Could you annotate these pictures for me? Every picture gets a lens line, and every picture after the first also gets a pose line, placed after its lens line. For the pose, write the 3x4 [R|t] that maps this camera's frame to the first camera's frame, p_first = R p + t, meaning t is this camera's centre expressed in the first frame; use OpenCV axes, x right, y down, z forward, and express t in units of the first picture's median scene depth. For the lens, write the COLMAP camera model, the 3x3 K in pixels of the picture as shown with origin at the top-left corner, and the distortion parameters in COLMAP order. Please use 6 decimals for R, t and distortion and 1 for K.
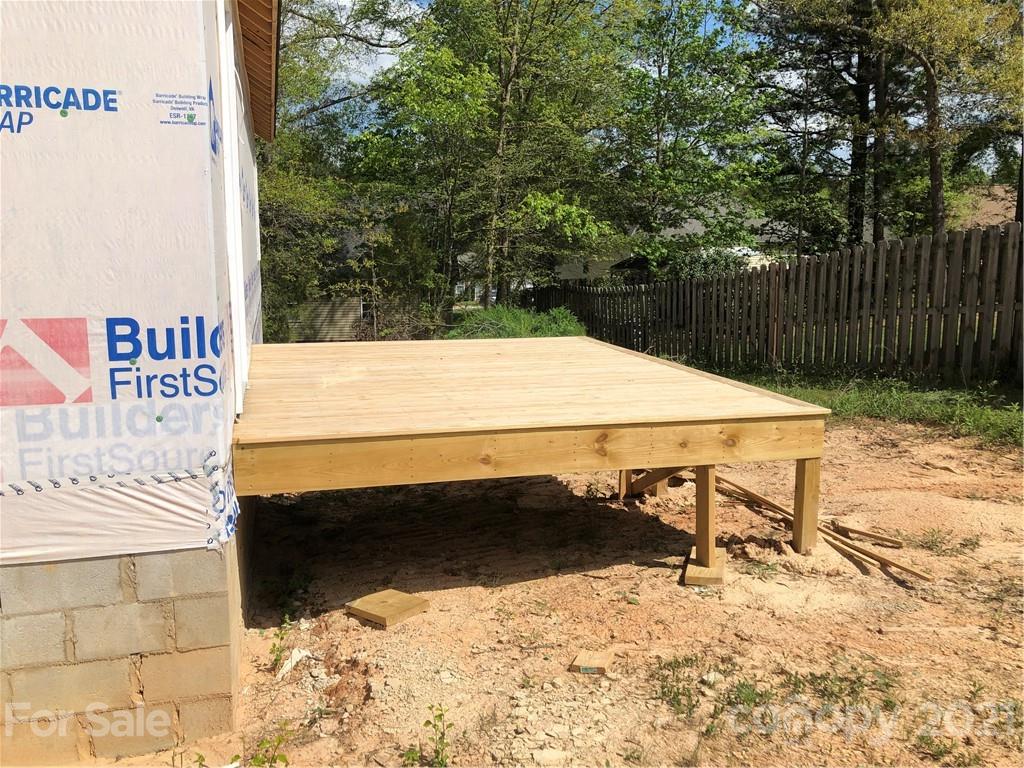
lens RADIAL K [[861.7, 0, 510.1], [0, 861.7, 375.0], [0, 0, 1]] dist [0.025449, -0.012381]
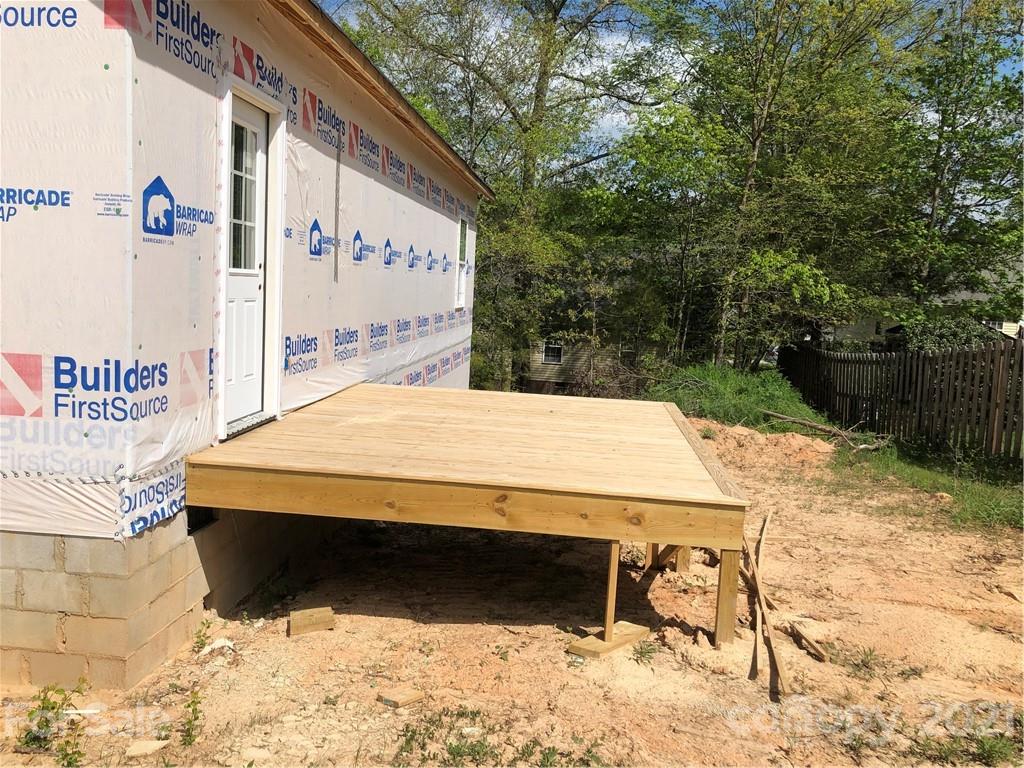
lens RADIAL K [[861.7, 0, 490.2], [0, 861.7, 379.4], [0, 0, 1]] dist [0.025449, -0.012381]
pose [[0.930243, 0.084035, -0.357191, 0.616023], [-0.100901, 0.994479, -0.028814, -0.056221], [0.352798, 0.062845, 0.933587, -0.019012]]
